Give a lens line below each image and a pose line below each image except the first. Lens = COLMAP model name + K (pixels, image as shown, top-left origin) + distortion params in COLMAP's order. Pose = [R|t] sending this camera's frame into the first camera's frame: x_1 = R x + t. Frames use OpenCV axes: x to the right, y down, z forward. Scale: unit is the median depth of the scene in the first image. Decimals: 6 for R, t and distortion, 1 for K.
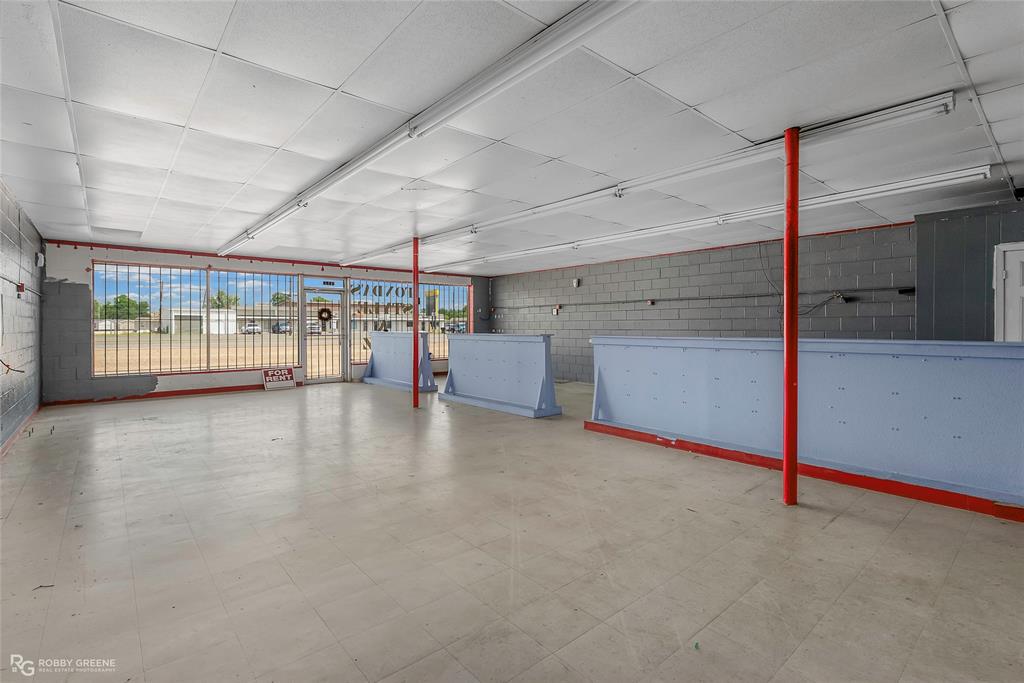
lens RADIAL K [[482.5, 0, 513.7], [0, 482.5, 328.3], [0, 0, 1]] dist [-0.002379, -0.000115]
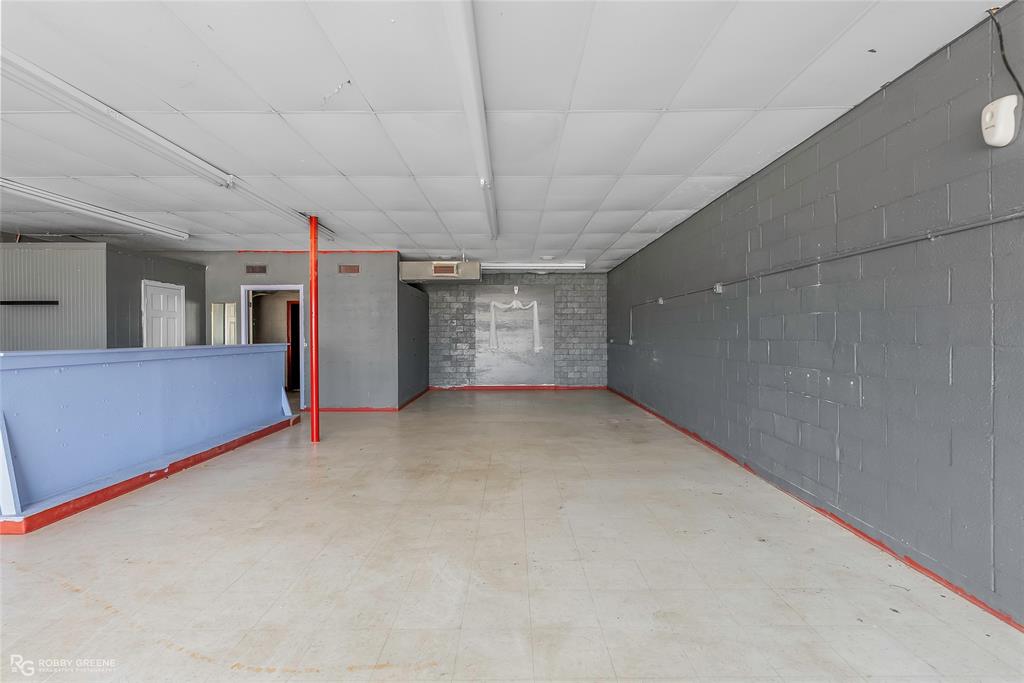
lens RADIAL K [[471.6, 0, 514.2], [0, 471.6, 338.2], [0, 0, 1]] dist [-0.007336, 0.000445]
pose [[-0.759713, 0.000173, 0.650259, -0.321534], [0.006421, 0.999953, 0.007236, -0.001298], [-0.650227, 0.009672, -0.759678, 0.571172]]
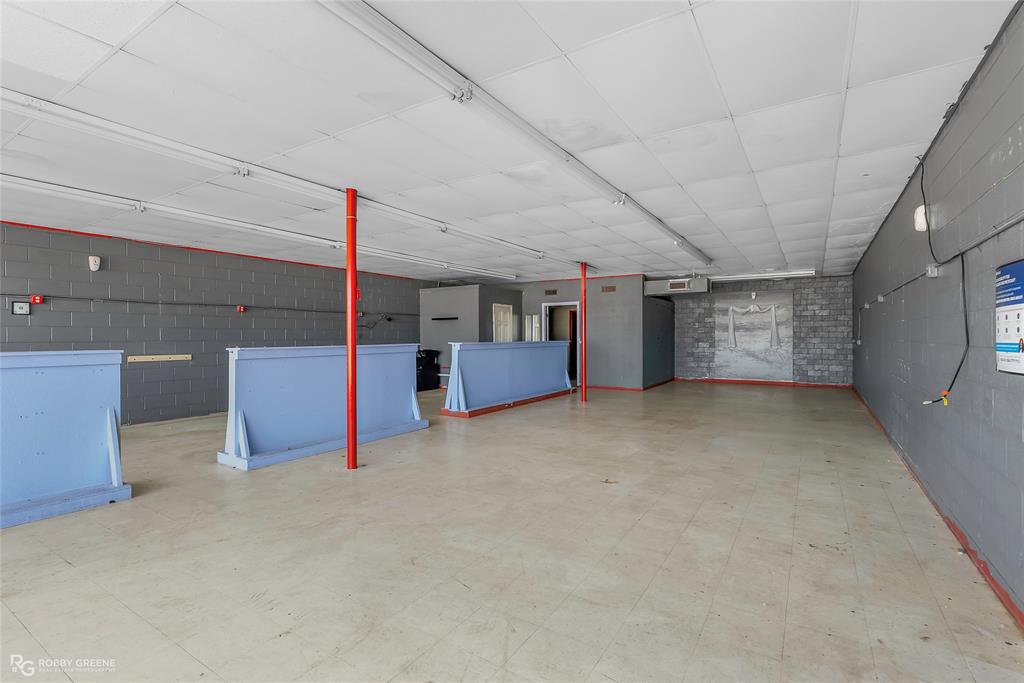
lens RADIAL K [[471.6, 0, 514.2], [0, 471.6, 338.2], [0, 0, 1]] dist [-0.007336, 0.000445]
pose [[-0.290498, -0.002249, 0.956873, -0.581594], [0.004782, 0.999981, 0.003803, -0.001269], [-0.956864, 0.005681, -0.290482, 0.681907]]
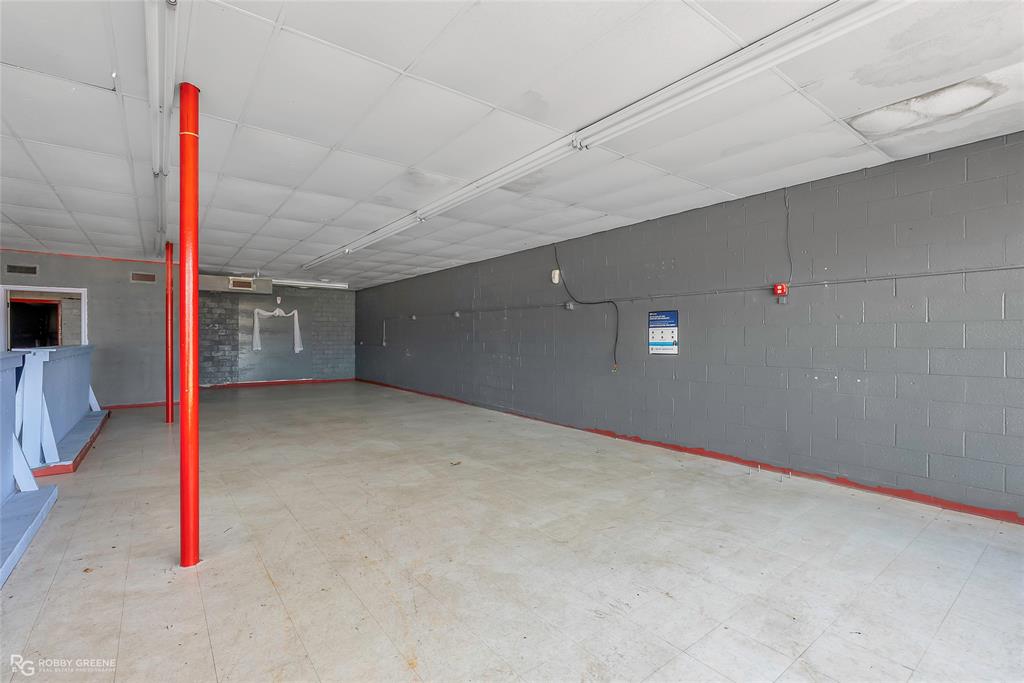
lens RADIAL K [[462.4, 0, 512.0], [0, 462.4, 341.5], [0, 0, 1]] dist [-0.008503, 0.000038]
pose [[-0.998442, -0.001466, 0.055780, -0.322786], [-0.001017, 0.999967, 0.008061, -0.002291], [-0.055790, 0.007992, -0.998411, 0.924969]]
